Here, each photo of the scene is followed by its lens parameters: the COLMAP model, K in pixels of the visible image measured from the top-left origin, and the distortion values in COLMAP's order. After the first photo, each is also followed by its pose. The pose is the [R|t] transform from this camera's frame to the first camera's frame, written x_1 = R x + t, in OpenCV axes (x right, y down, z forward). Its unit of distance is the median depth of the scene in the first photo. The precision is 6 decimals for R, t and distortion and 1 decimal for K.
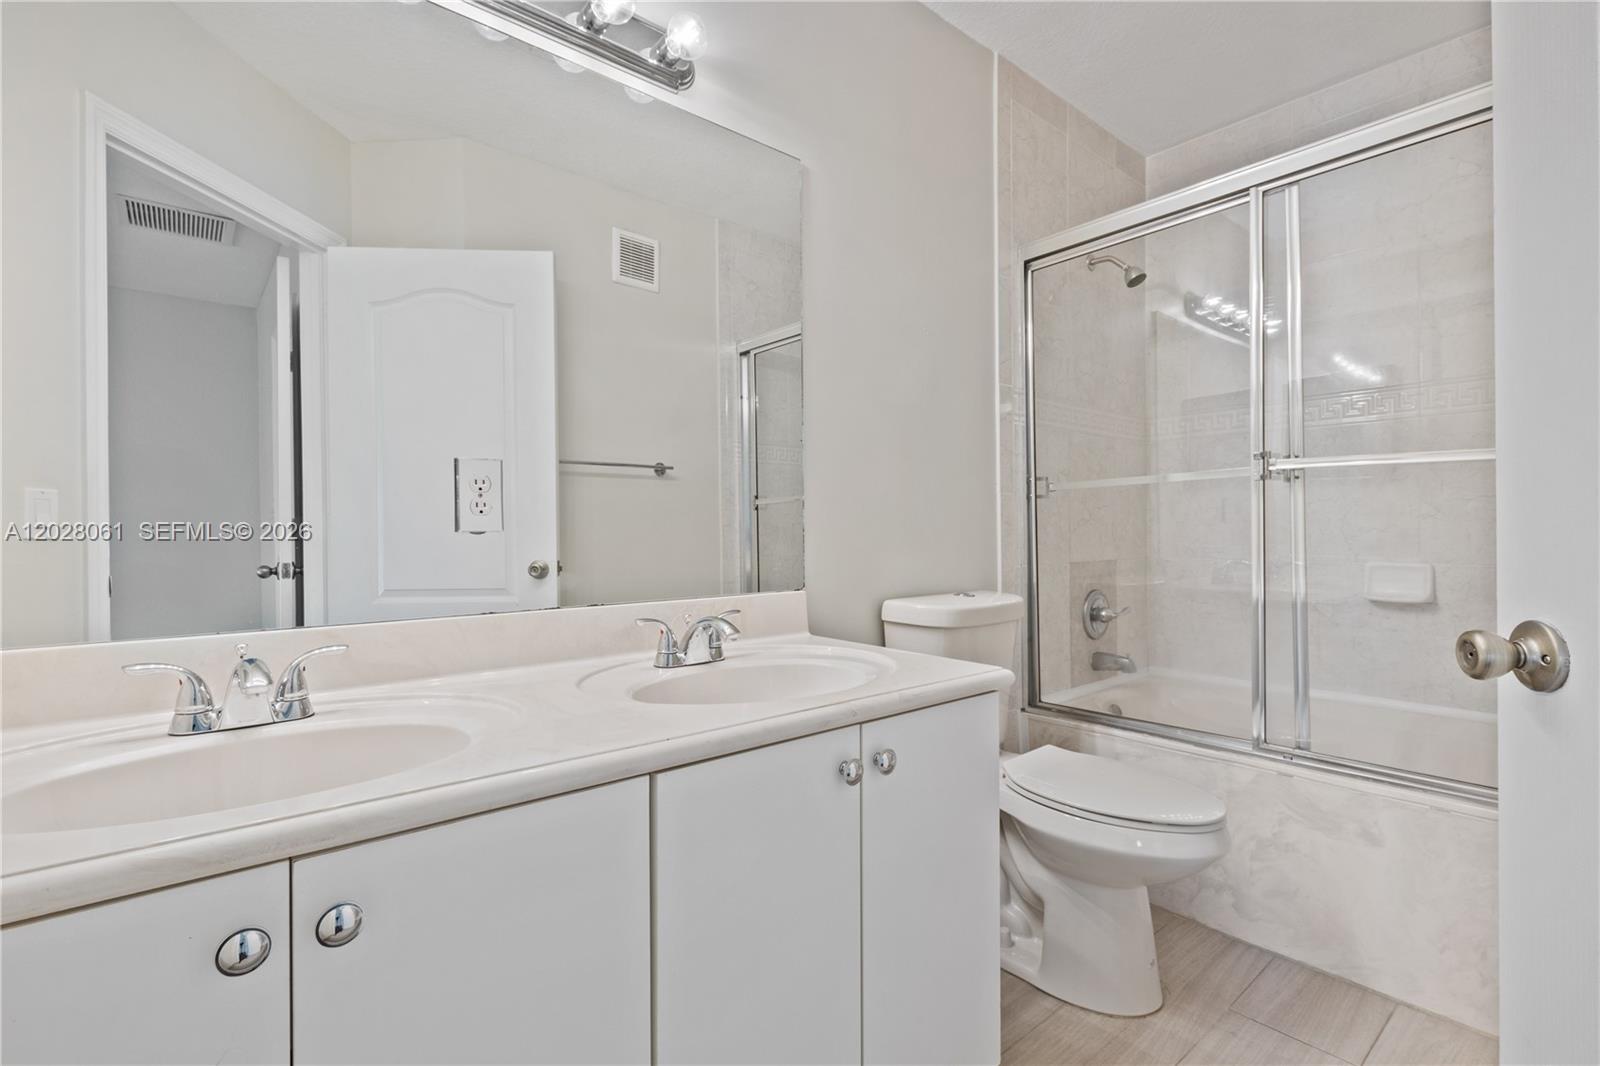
lens RADIAL K [[743.6, 0, 802.3], [0, 743.6, 537.5], [0, 0, 1]] dist [0.002326, -0.000116]
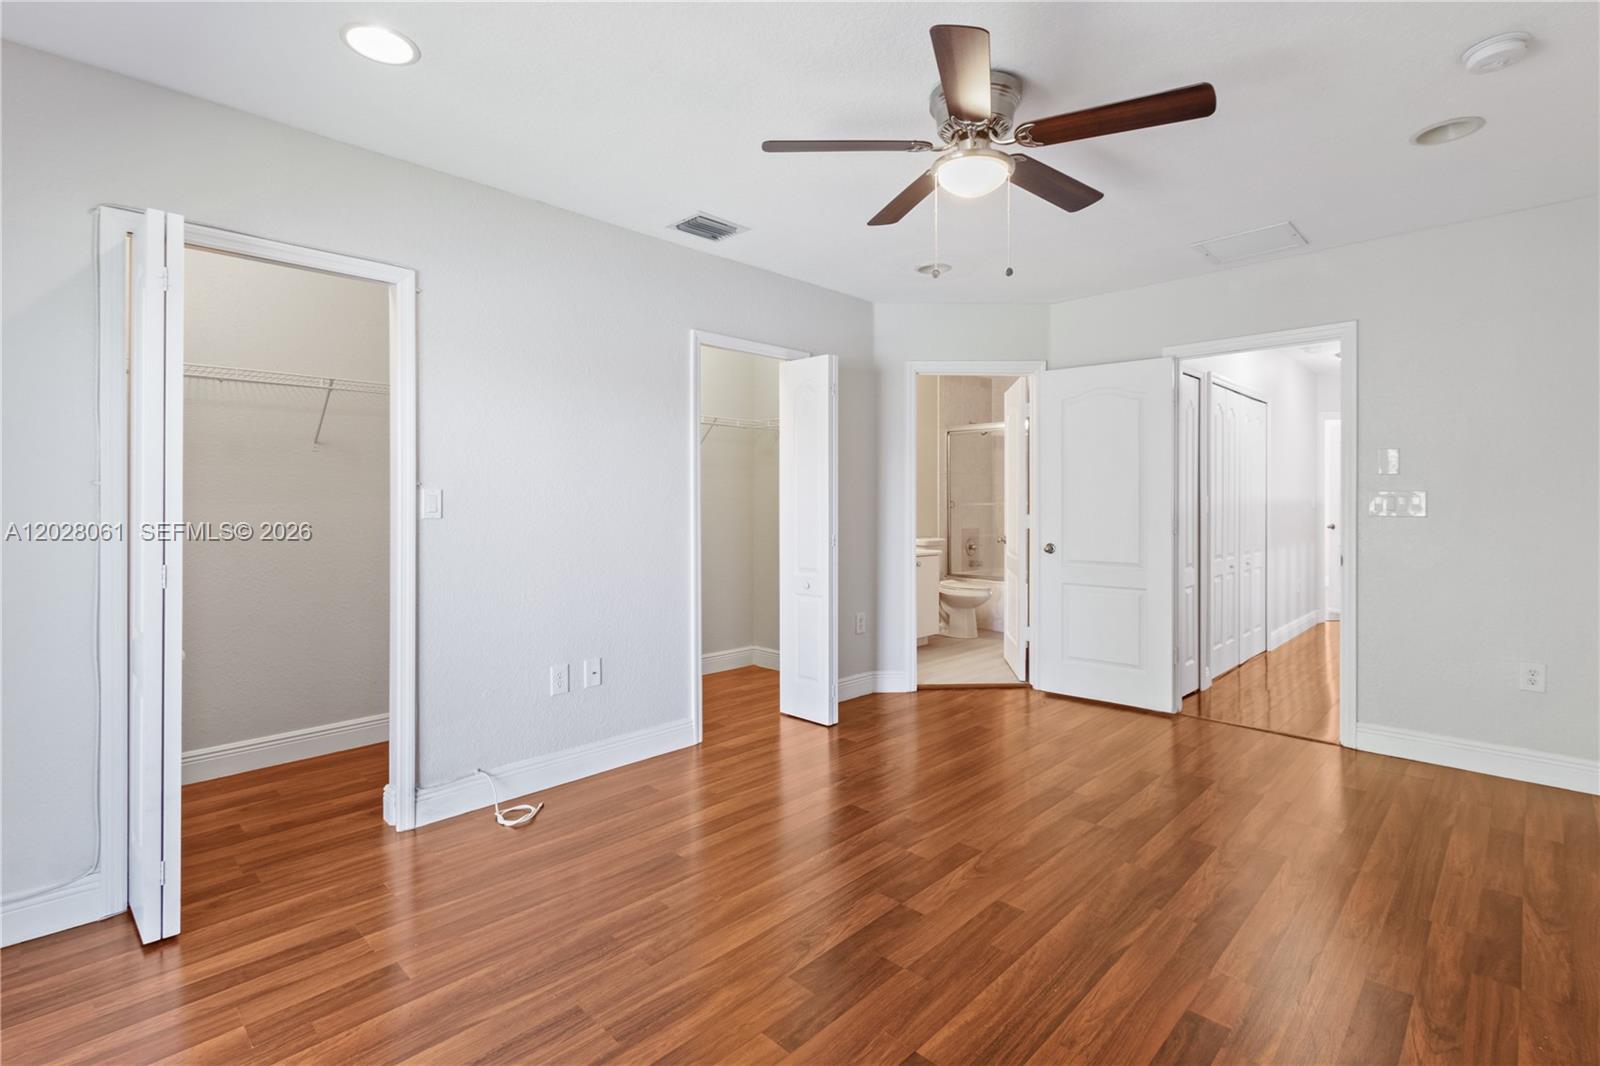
lens RADIAL K [[743.6, 0, 802.3], [0, 743.6, 537.5], [0, 0, 1]] dist [0.002326, -0.000116]
pose [[0.995307, 0.001826, 0.096746, -0.619836], [-0.005956, 0.999082, 0.042417, -0.058227], [-0.096580, -0.042794, 0.994405, -2.095830]]
